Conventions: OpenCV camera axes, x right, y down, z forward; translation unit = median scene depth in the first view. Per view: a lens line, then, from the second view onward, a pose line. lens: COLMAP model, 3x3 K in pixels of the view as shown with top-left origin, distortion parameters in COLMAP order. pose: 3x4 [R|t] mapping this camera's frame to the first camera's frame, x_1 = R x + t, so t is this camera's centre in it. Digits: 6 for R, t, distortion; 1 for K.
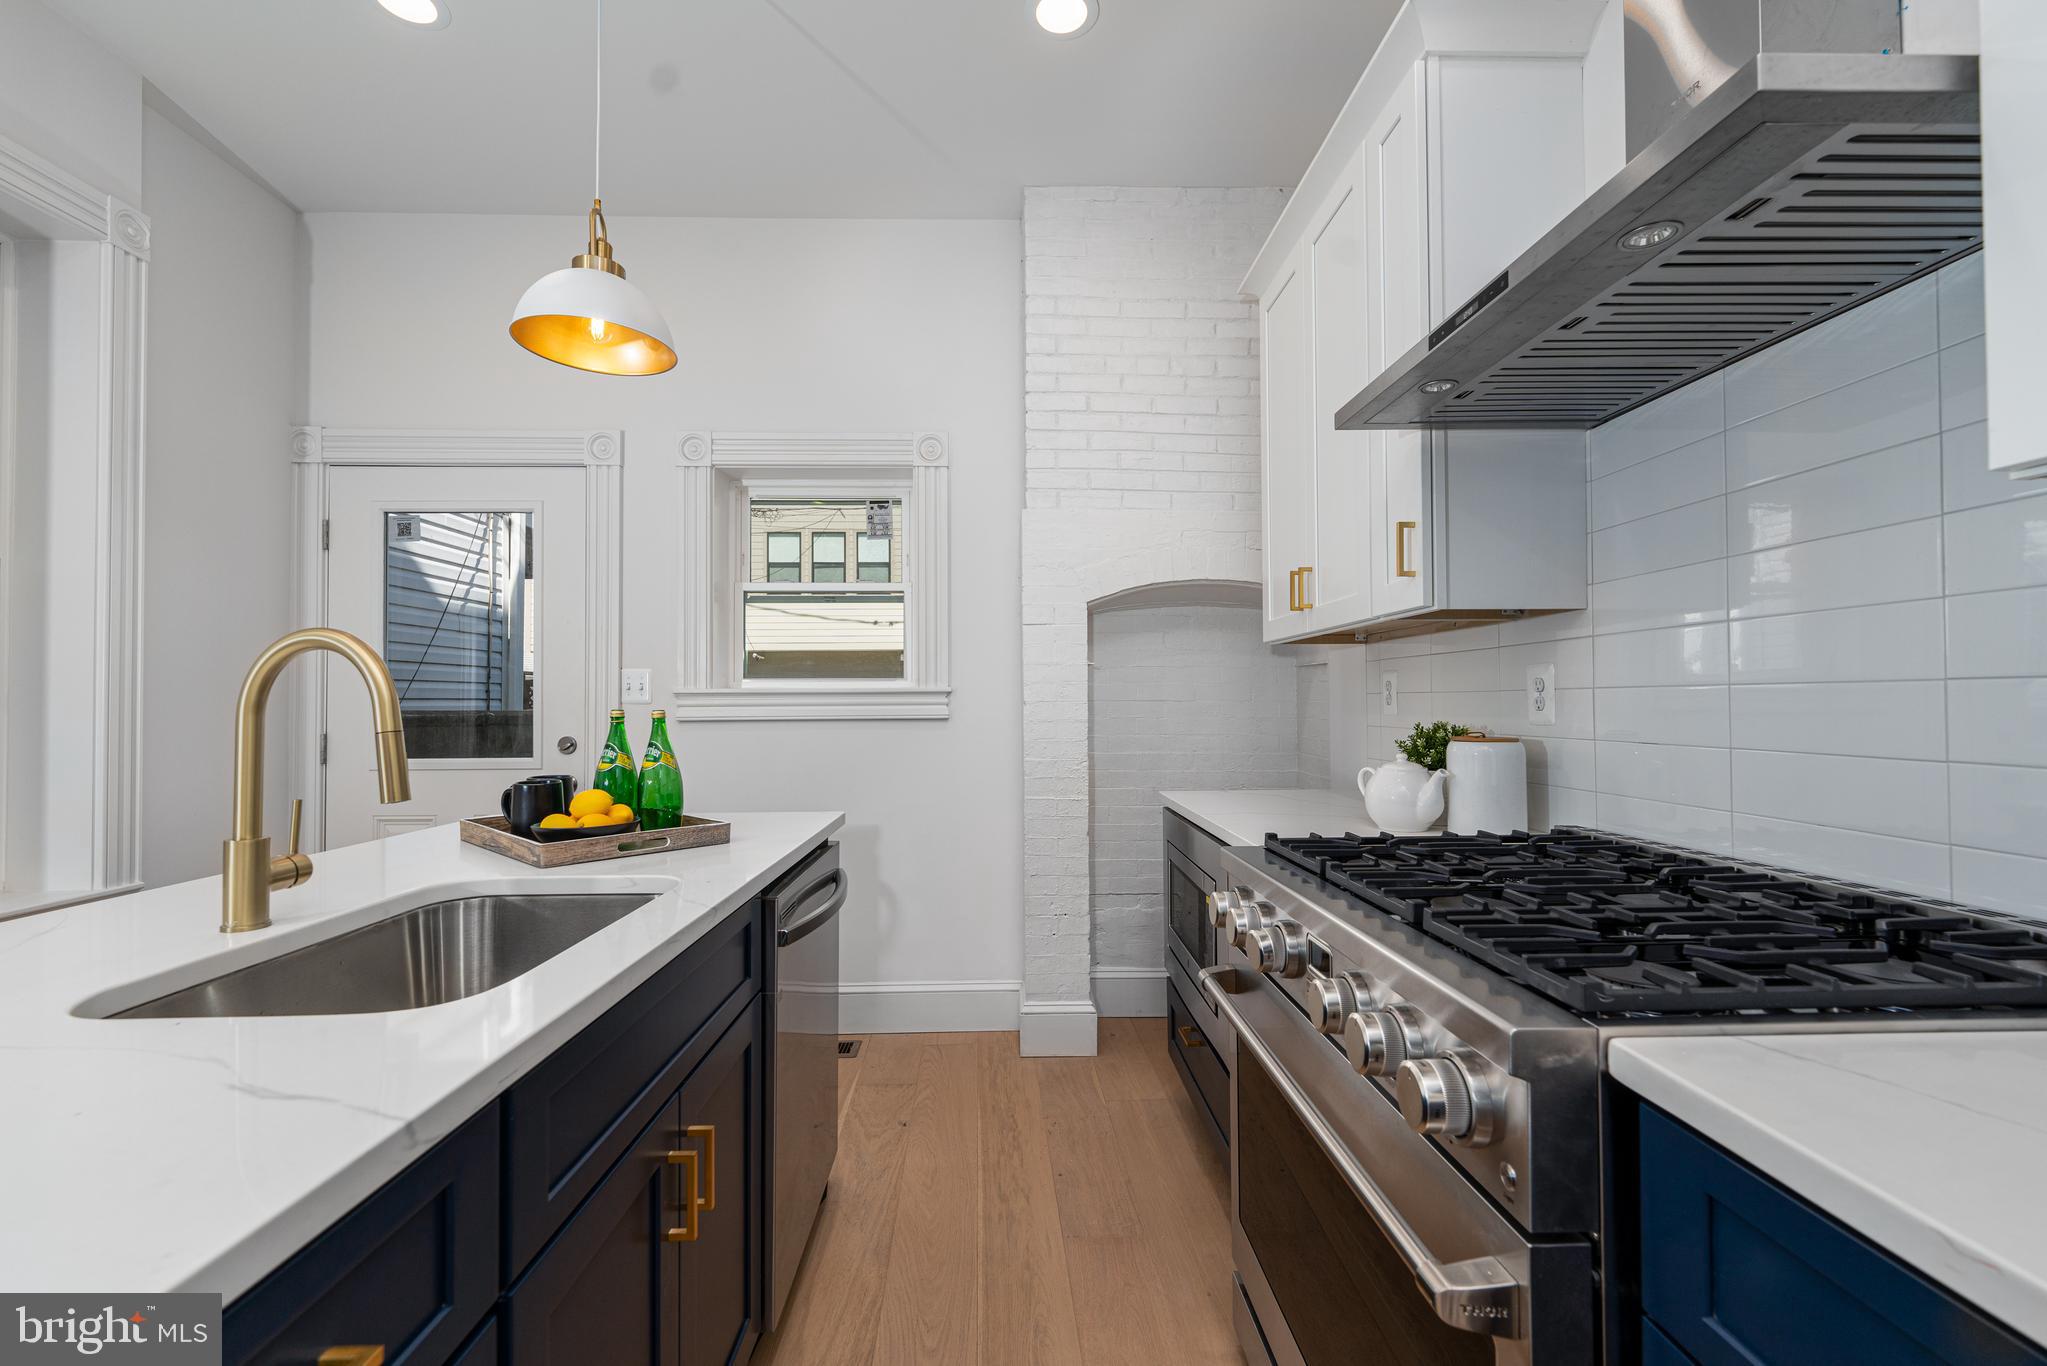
lens RADIAL K [[845.2, 0, 1027.1], [0, 845.2, 690.4], [0, 0, 1]] dist [-0.000513, 0.000011]
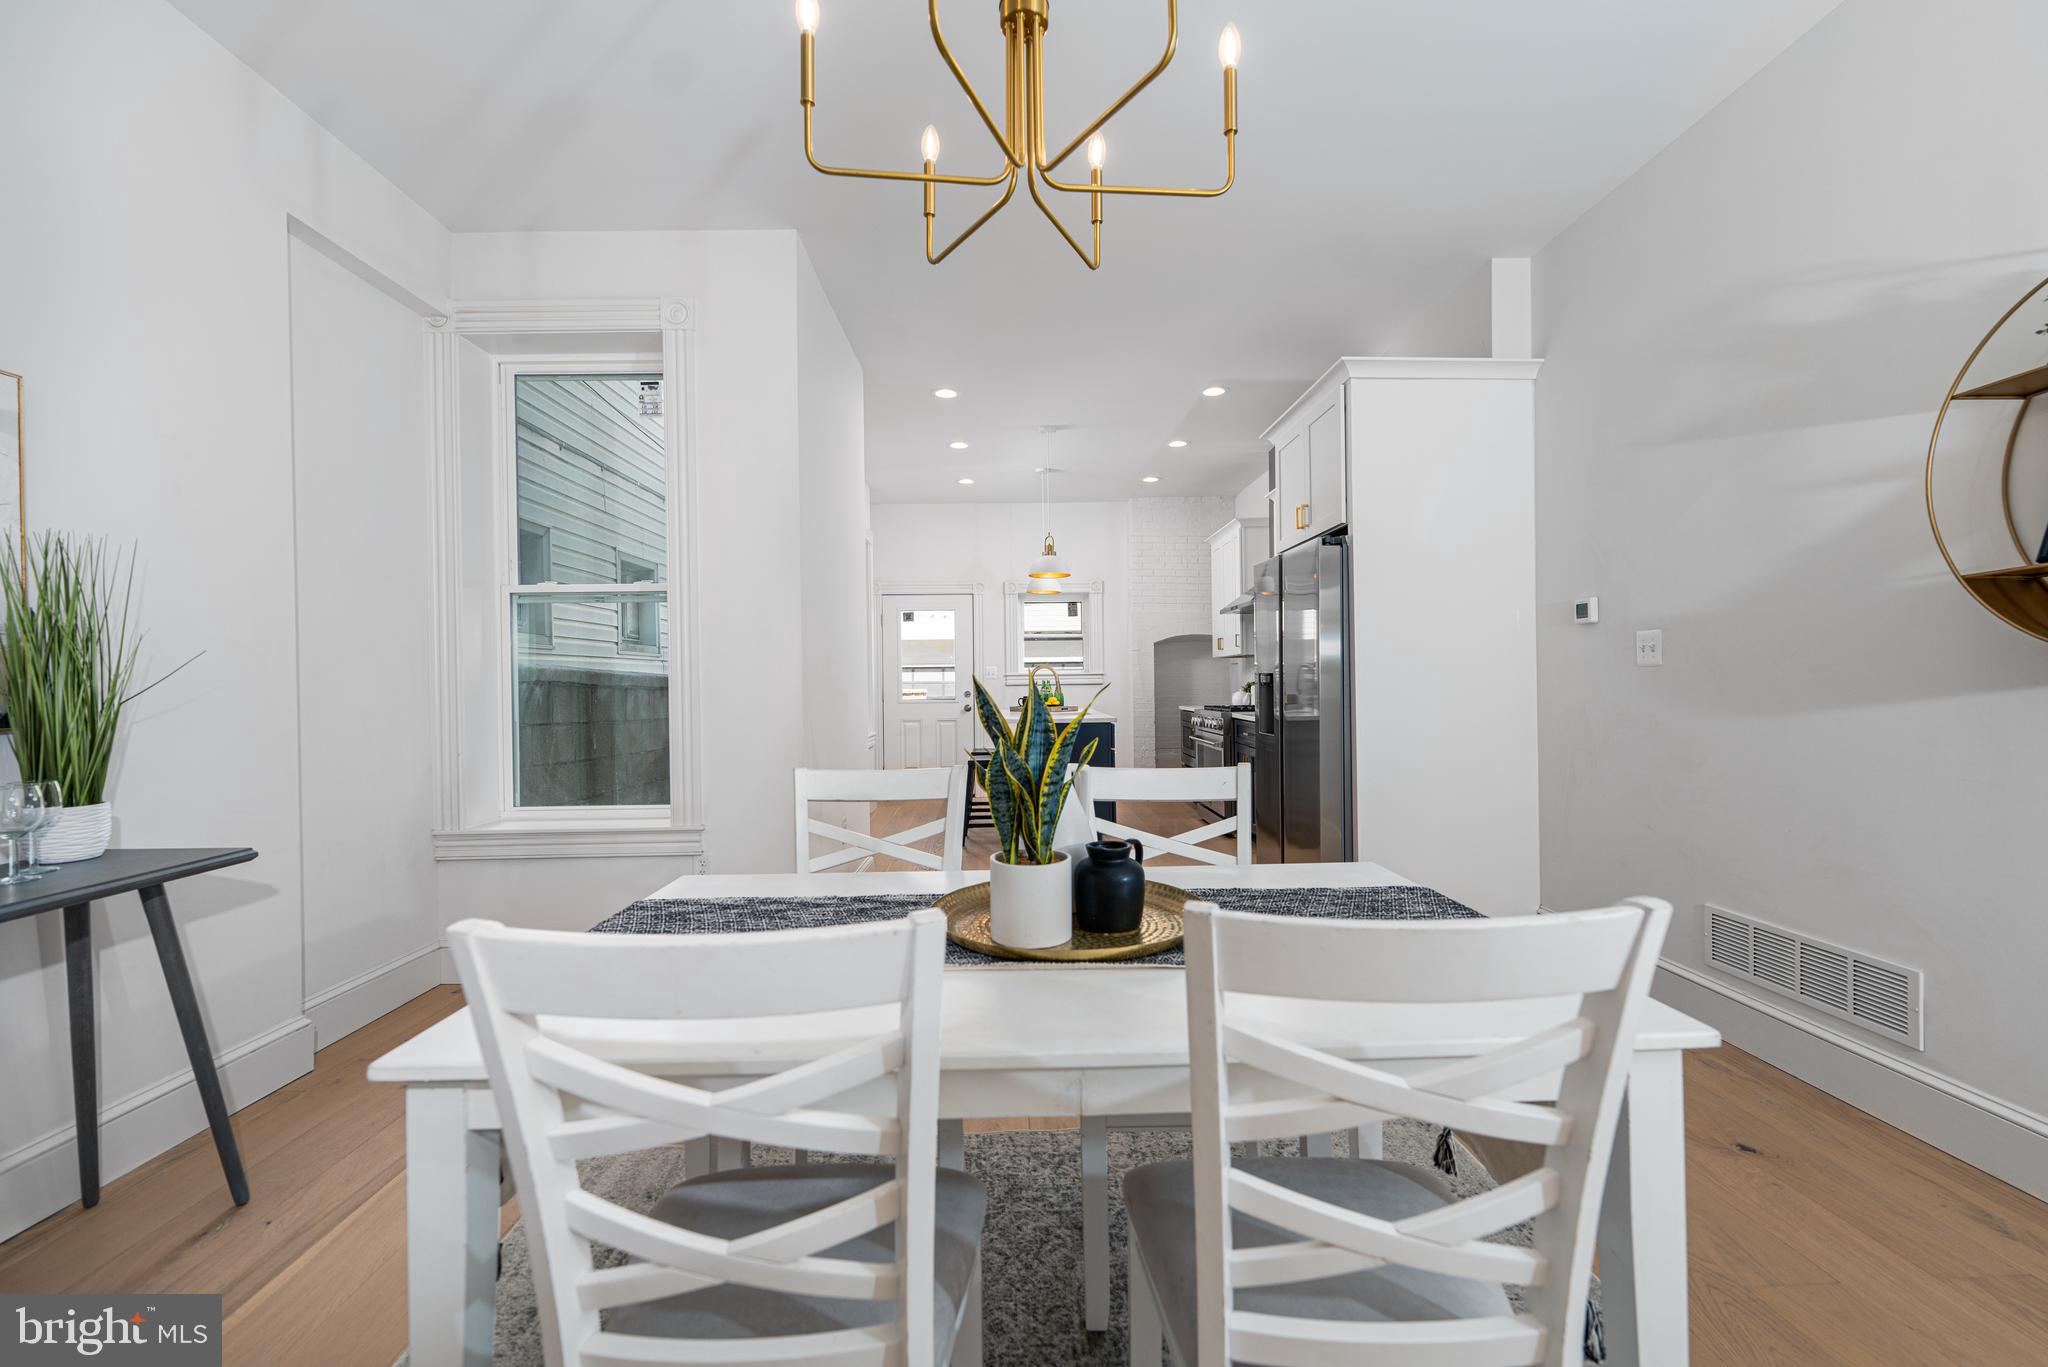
lens RADIAL K [[847.1, 0, 1020.8], [0, 847.1, 683.2], [0, 0, 1]] dist [-0.000386, -0.000799]
pose [[0.999729, -0.006399, -0.022391, -0.486496], [0.006796, 0.999820, 0.017710, -0.029007], [0.022274, -0.017857, 0.999592, -2.898613]]
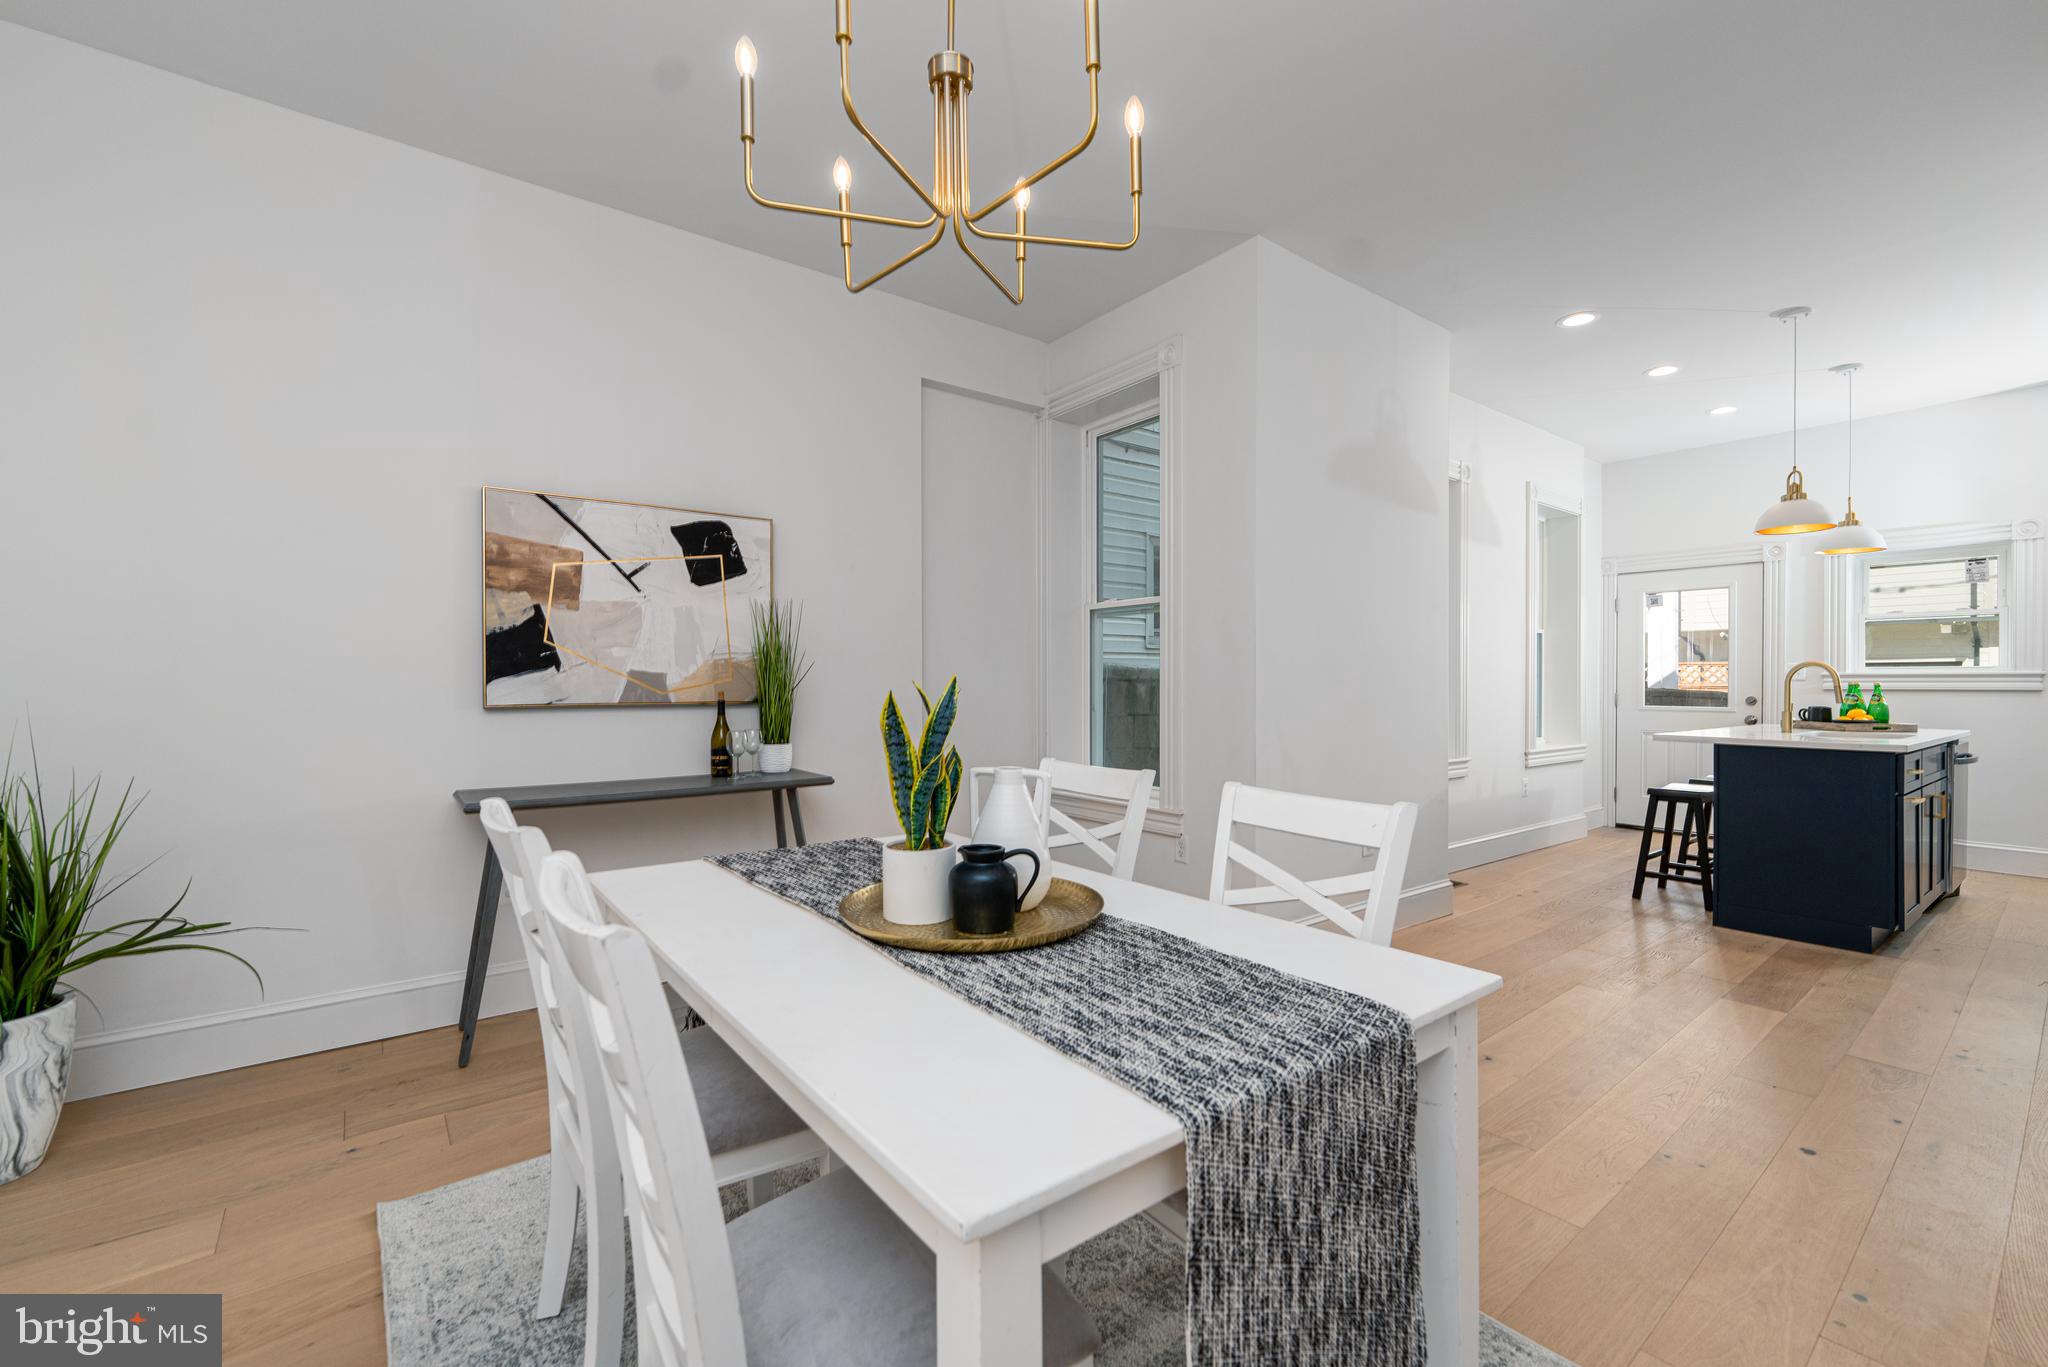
lens RADIAL K [[847.1, 0, 1020.8], [0, 847.1, 683.2], [0, 0, 1]] dist [-0.000386, -0.000799]
pose [[0.568532, 0.006831, -0.822633, 0.211056], [0.008089, 0.999871, 0.013893, -0.031722], [0.822621, -0.014553, 0.568403, -2.559455]]
